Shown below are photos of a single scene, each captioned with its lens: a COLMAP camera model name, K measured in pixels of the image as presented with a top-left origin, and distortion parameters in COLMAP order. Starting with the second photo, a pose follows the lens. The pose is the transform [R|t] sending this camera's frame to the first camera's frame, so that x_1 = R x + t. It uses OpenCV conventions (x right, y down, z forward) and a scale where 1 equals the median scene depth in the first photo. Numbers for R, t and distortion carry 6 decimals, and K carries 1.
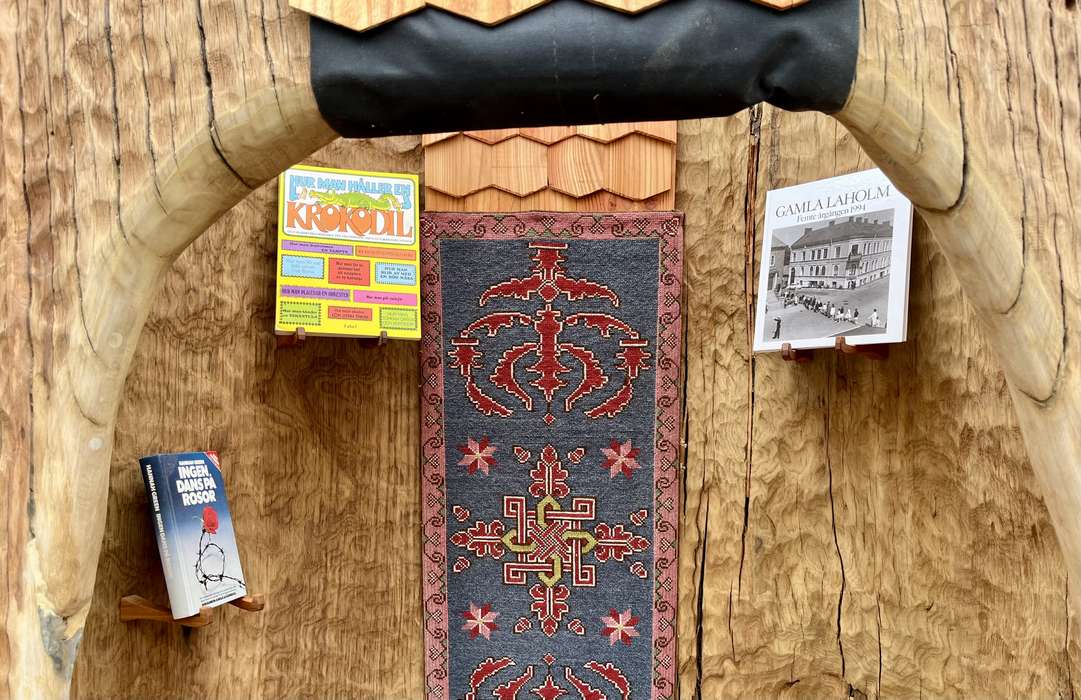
lens RADIAL K [[847.5, 0, 536.7], [0, 847.5, 411.1], [0, 0, 1]] dist [0.058640, -0.065365]
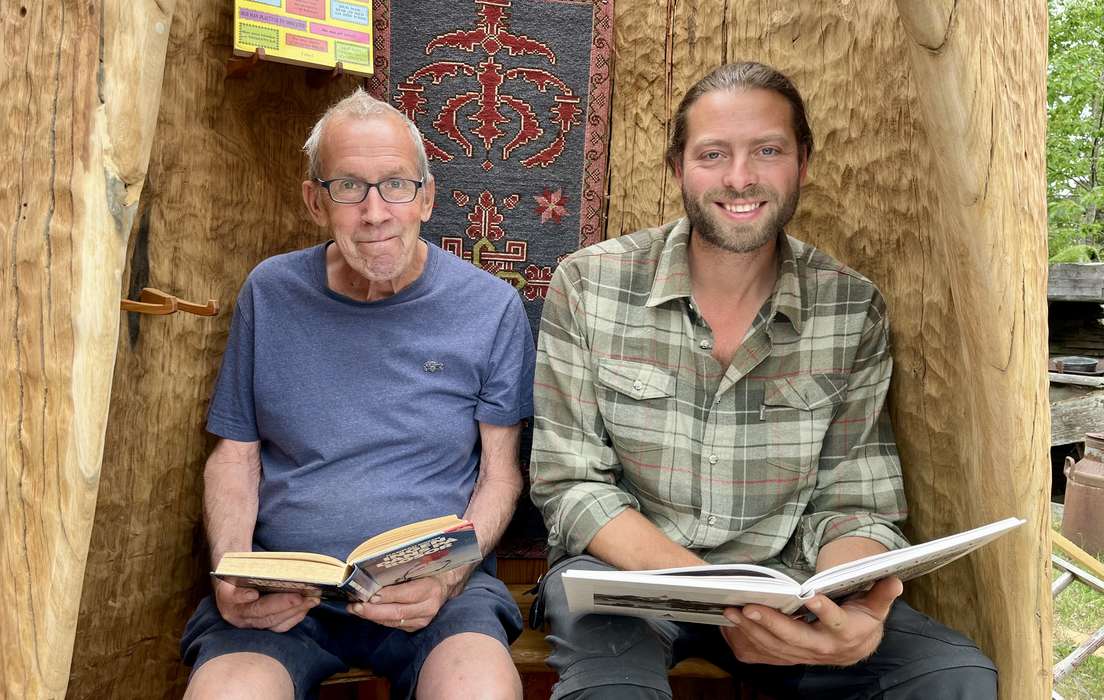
lens RADIAL K [[851.4, 0, 550.2], [0, 851.4, 308.4], [0, 0, 1]] dist [0.041812, -0.050685]
pose [[0.981841, 0.029831, 0.187347, -0.108741], [-0.031973, 0.999453, 0.008420, 0.186061], [-0.186993, -0.014258, 0.982258, -0.091225]]
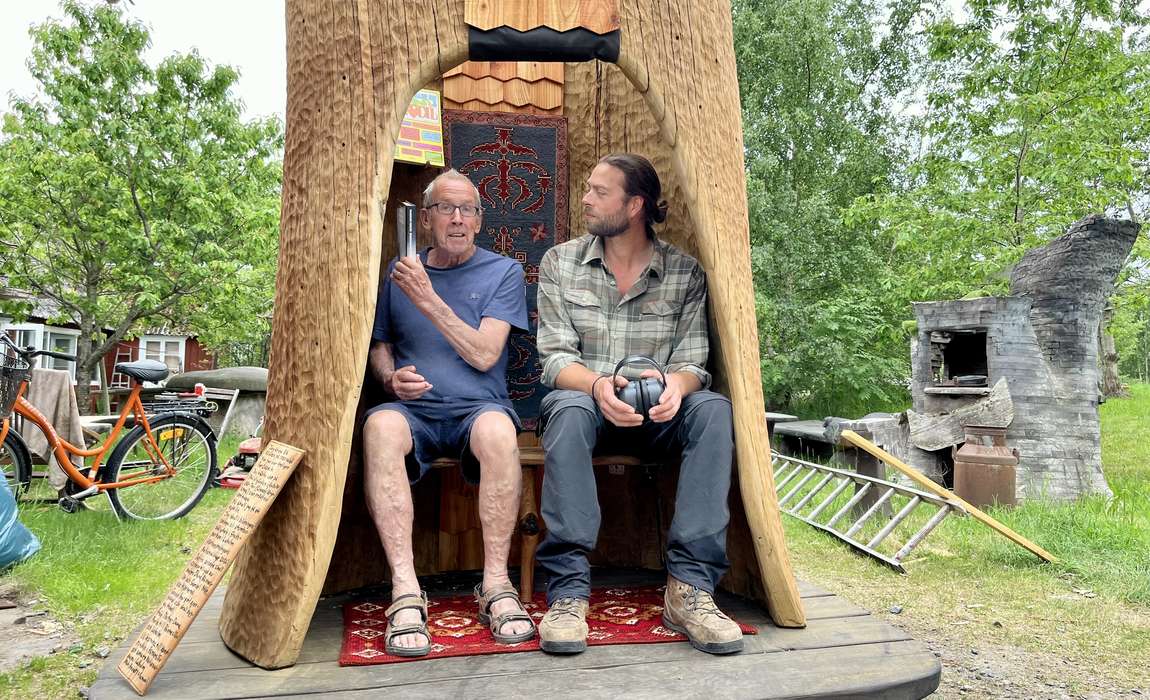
lens RADIAL K [[916.2, 0, 587.6], [0, 916.2, 338.8], [0, 0, 1]] dist [0.049881, -0.003767]
pose [[0.976525, 0.006407, 0.215309, -0.270751], [0.011724, 0.996495, -0.082824, 0.514876], [-0.215085, 0.083404, 0.973027, -1.209319]]
